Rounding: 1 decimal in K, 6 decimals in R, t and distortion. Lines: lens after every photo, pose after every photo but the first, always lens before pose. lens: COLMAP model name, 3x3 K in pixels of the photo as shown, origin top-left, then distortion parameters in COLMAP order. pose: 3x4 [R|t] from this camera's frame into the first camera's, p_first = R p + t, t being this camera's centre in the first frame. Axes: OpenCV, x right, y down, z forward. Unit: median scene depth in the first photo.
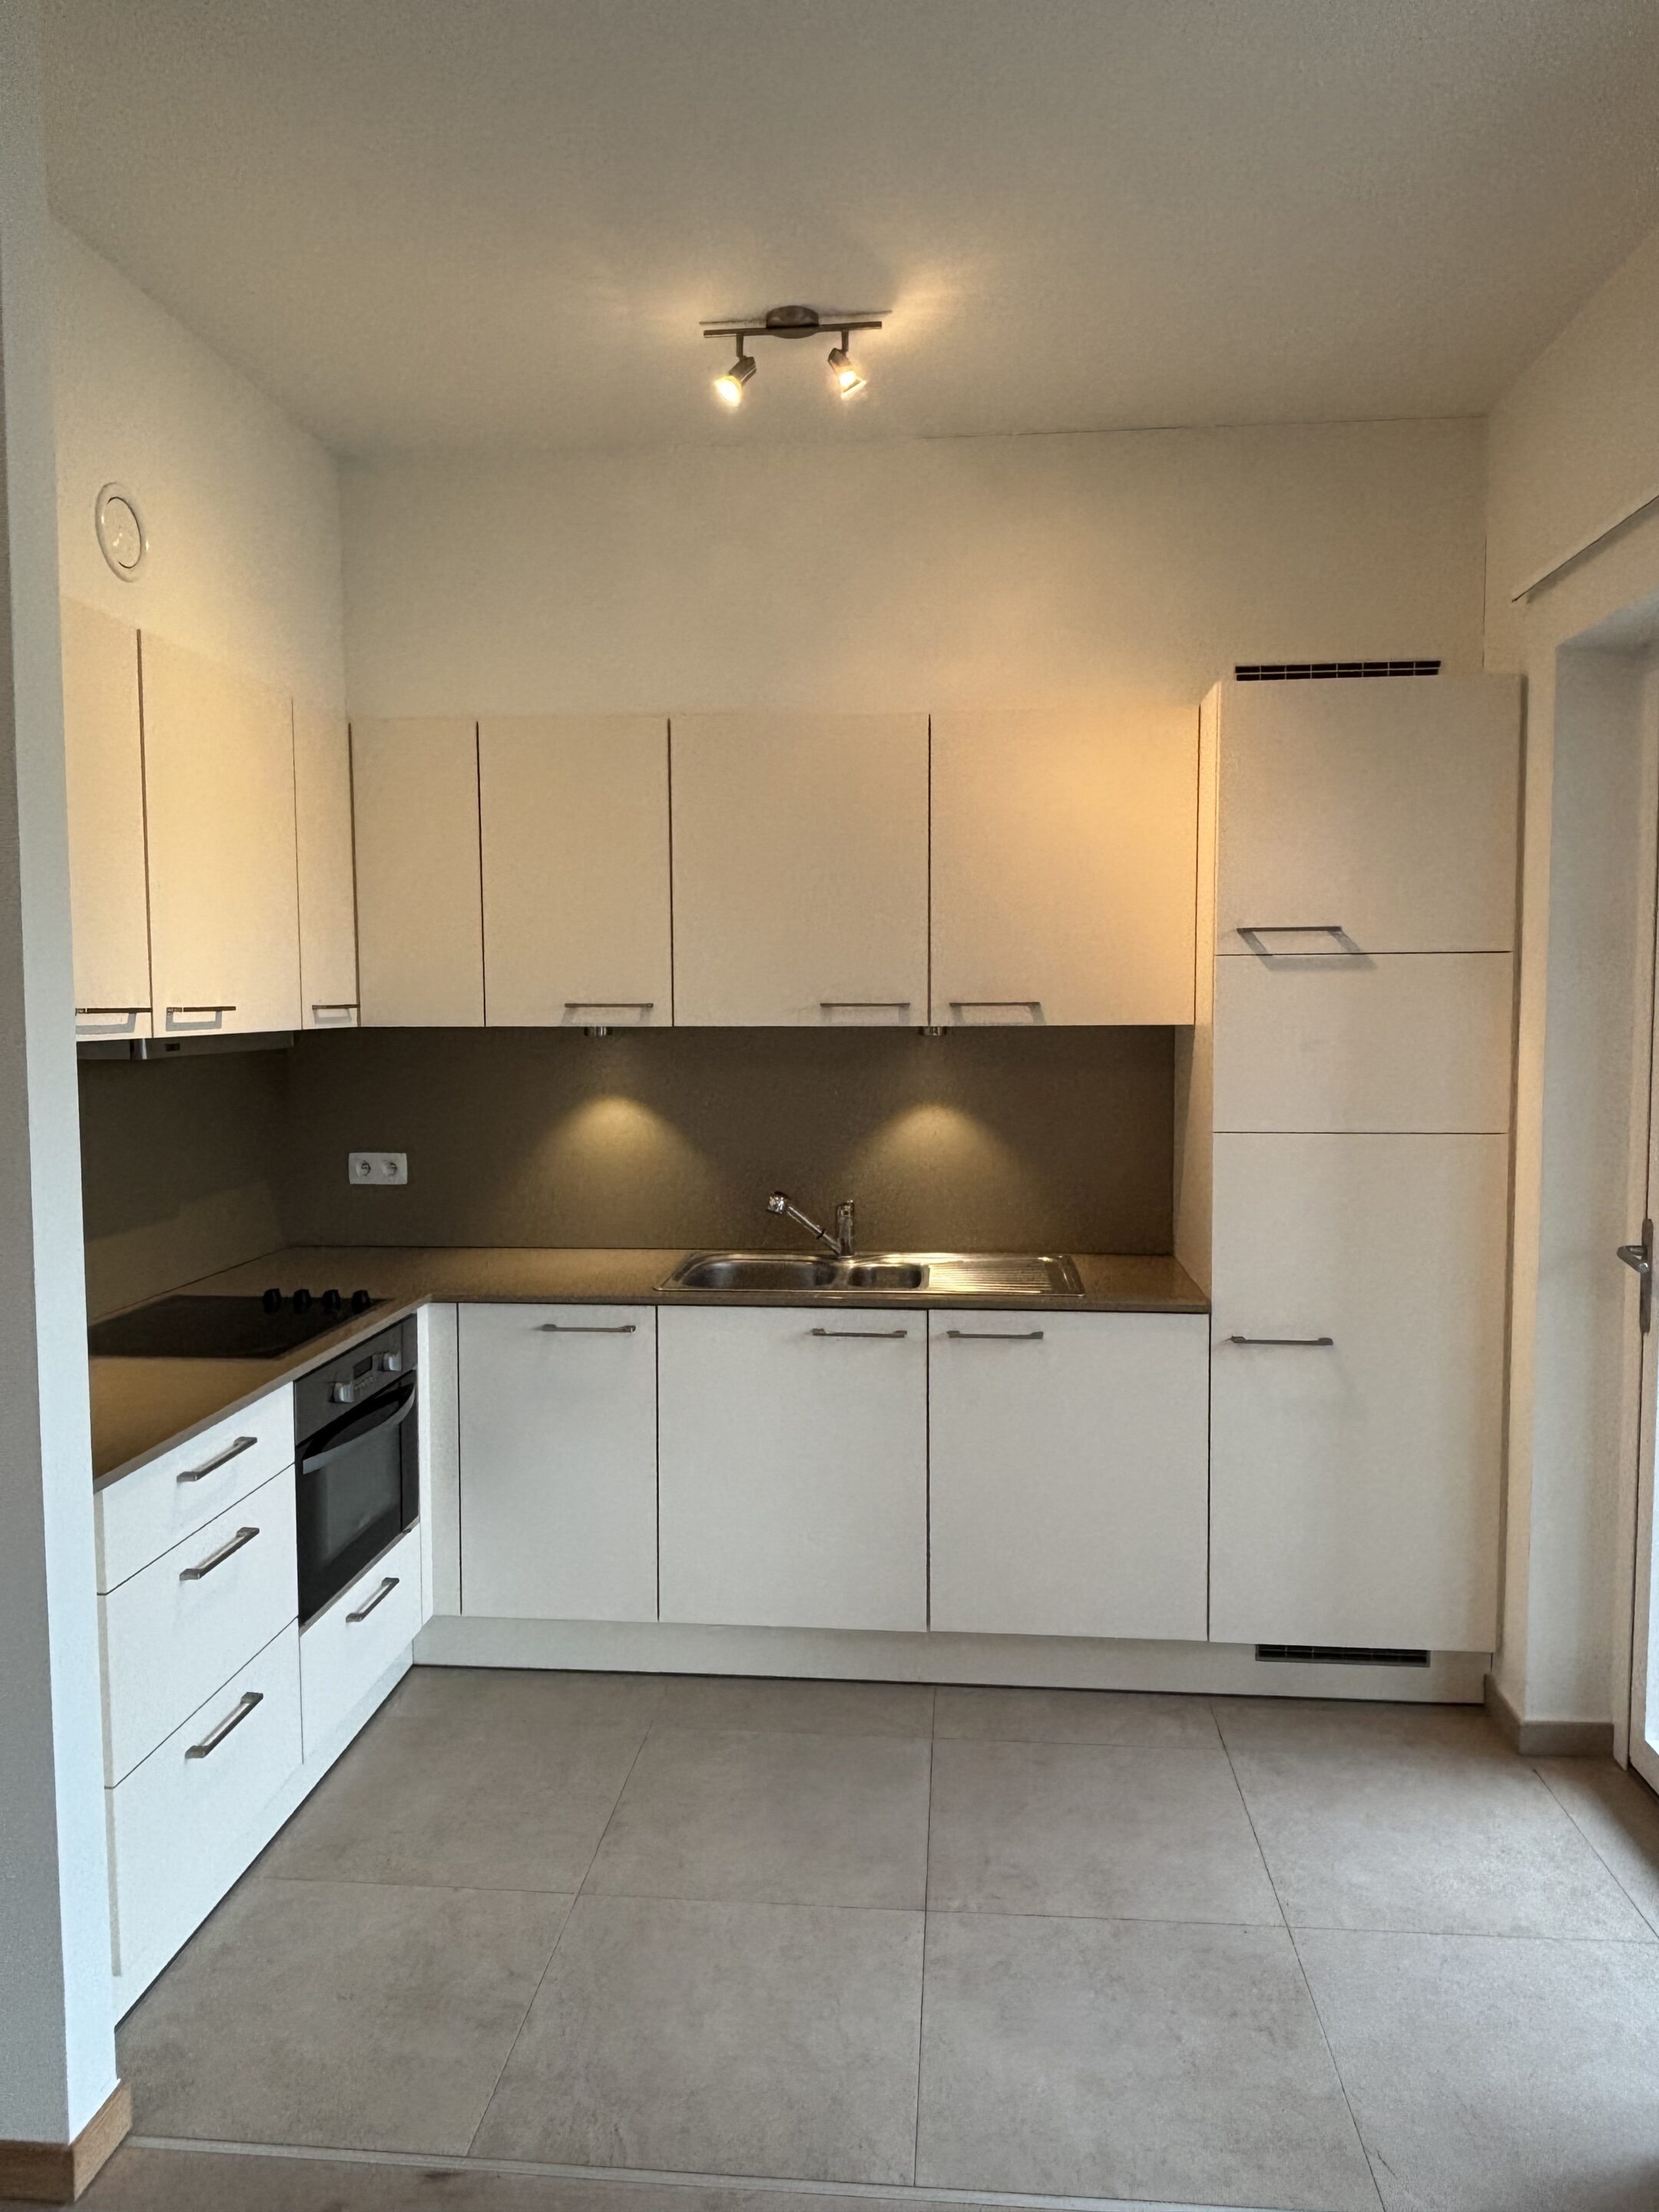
lens RADIAL K [[1496.0, 0, 832.5], [0, 1496.0, 1106.1], [0, 0, 1]] dist [0.008022, -0.025856]
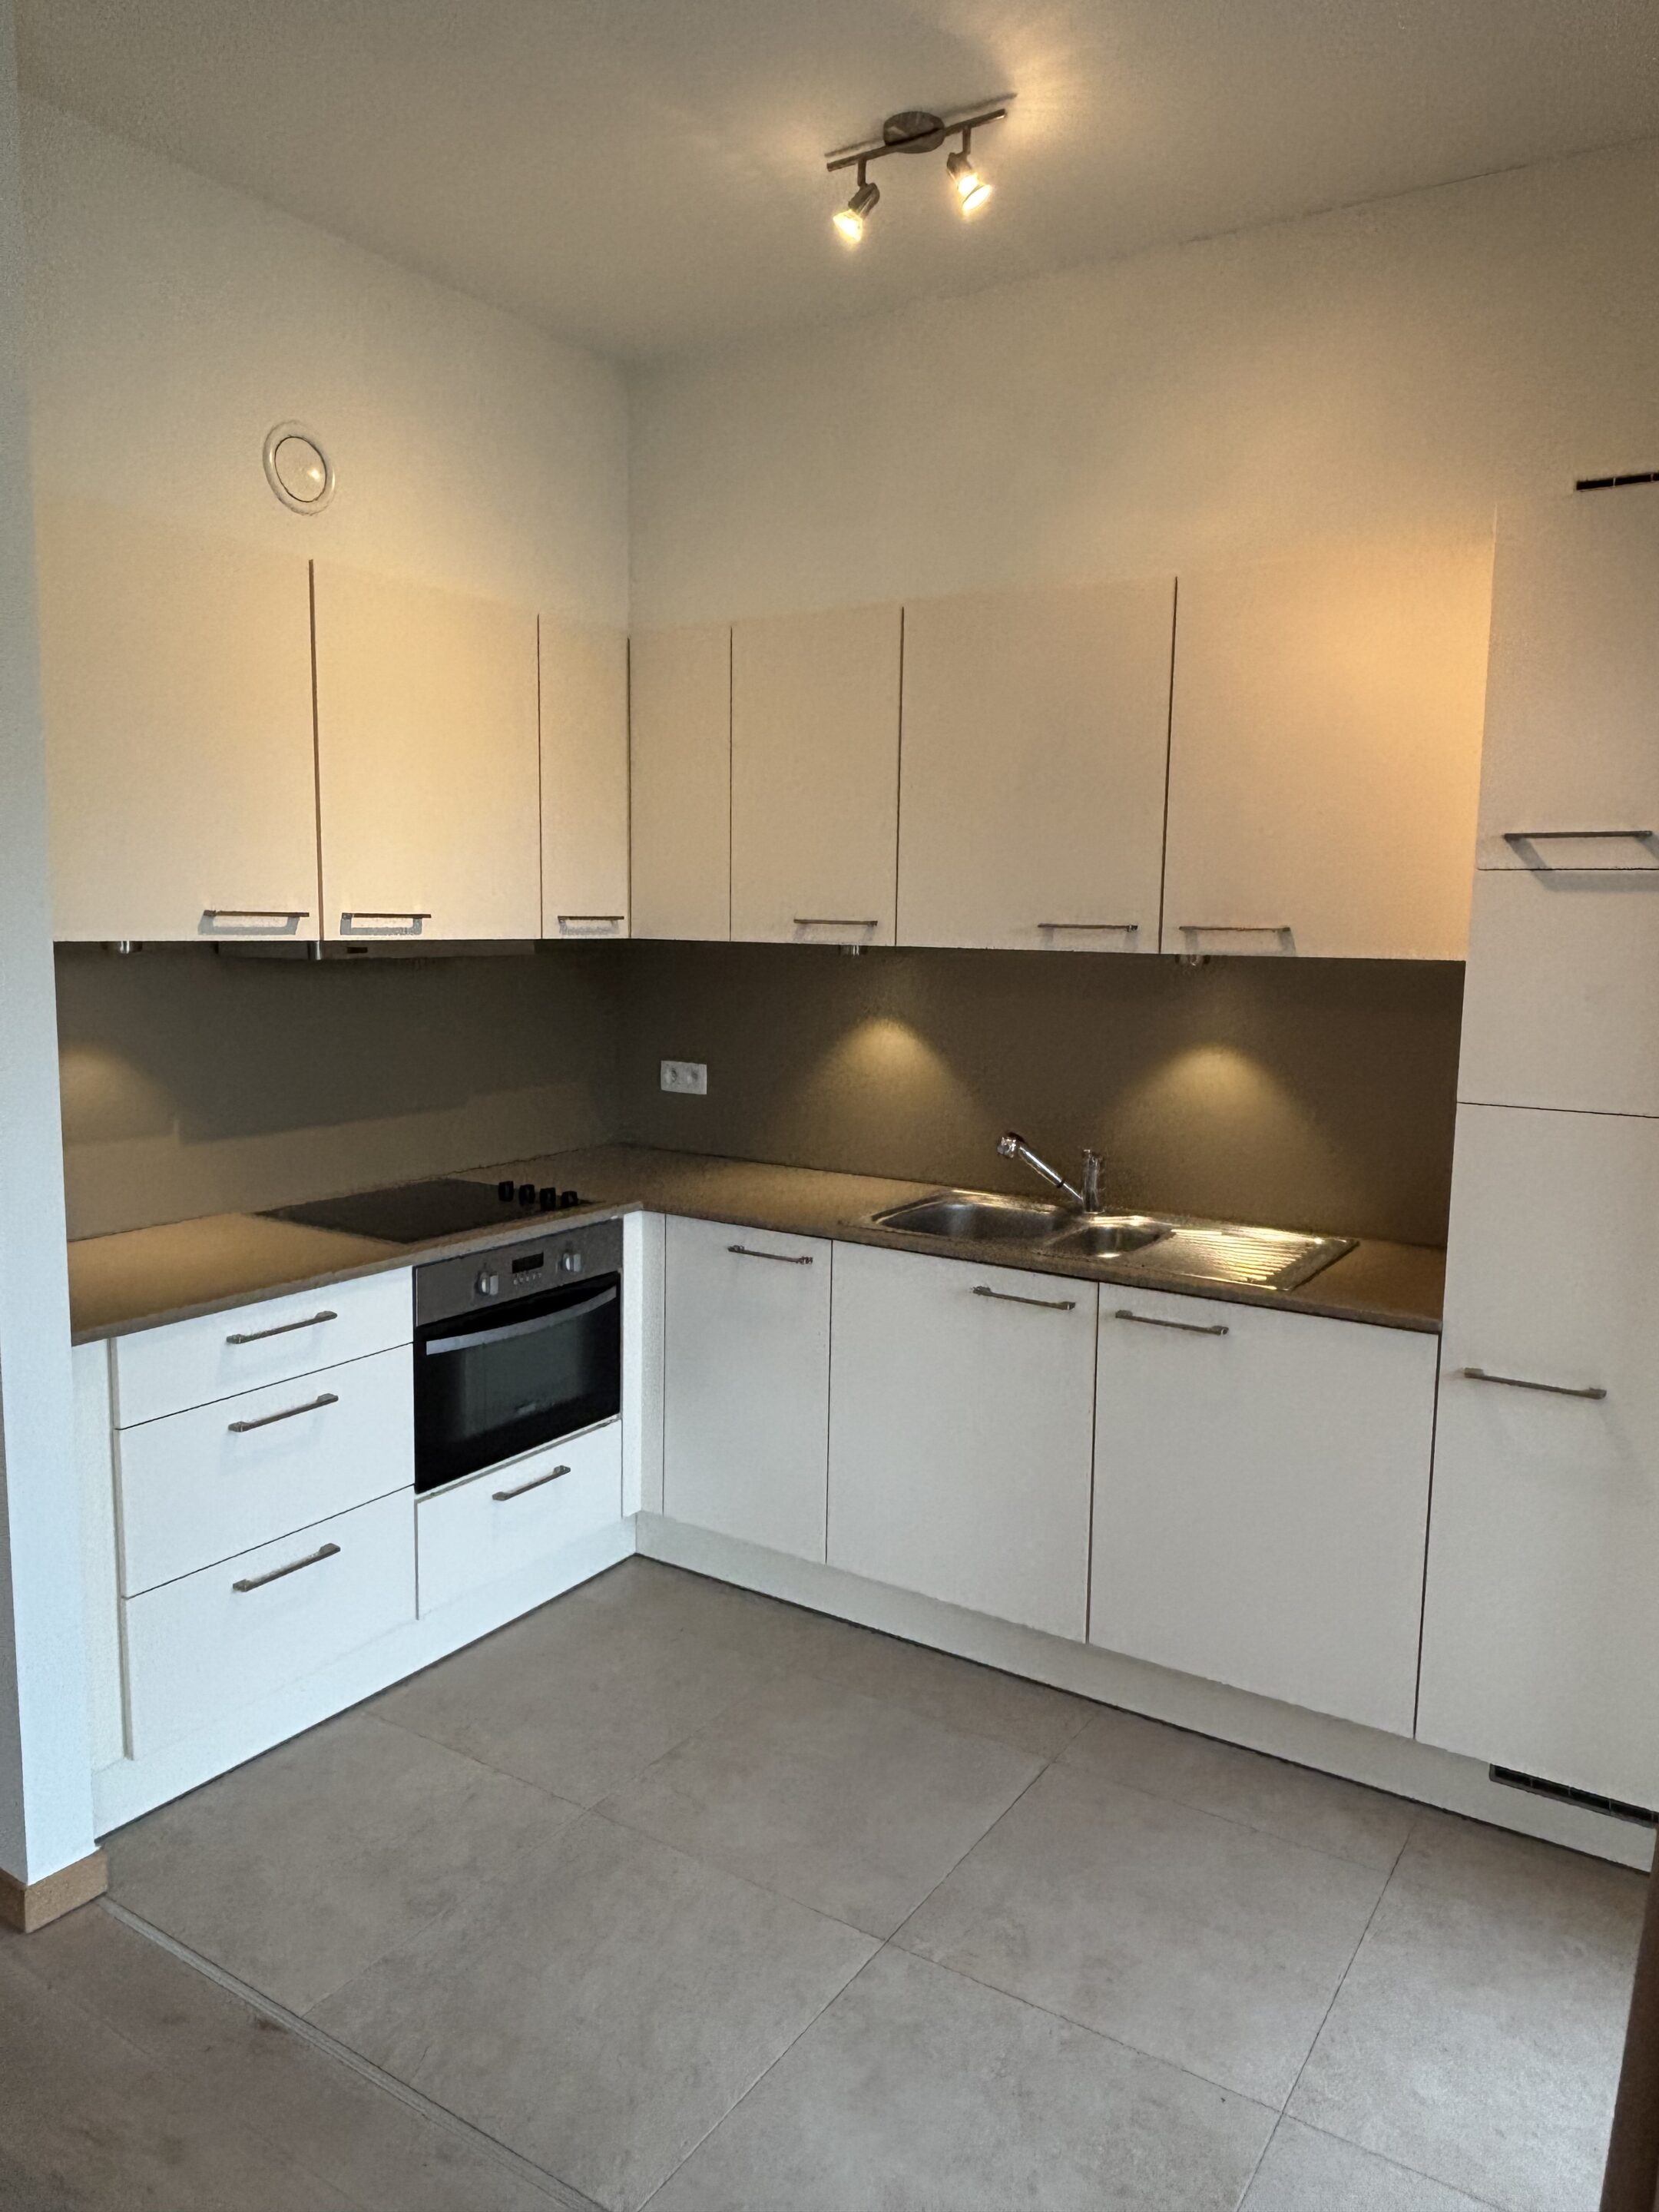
lens RADIAL K [[1496.0, 0, 825.1], [0, 1496.0, 1107.2], [0, 0, 1]] dist [0.008022, -0.025856]
pose [[0.883317, 0.077681, -0.462296, 0.323765], [-0.053096, 0.996407, 0.065978, -0.013529], [0.465760, -0.033733, 0.884268, 0.166997]]
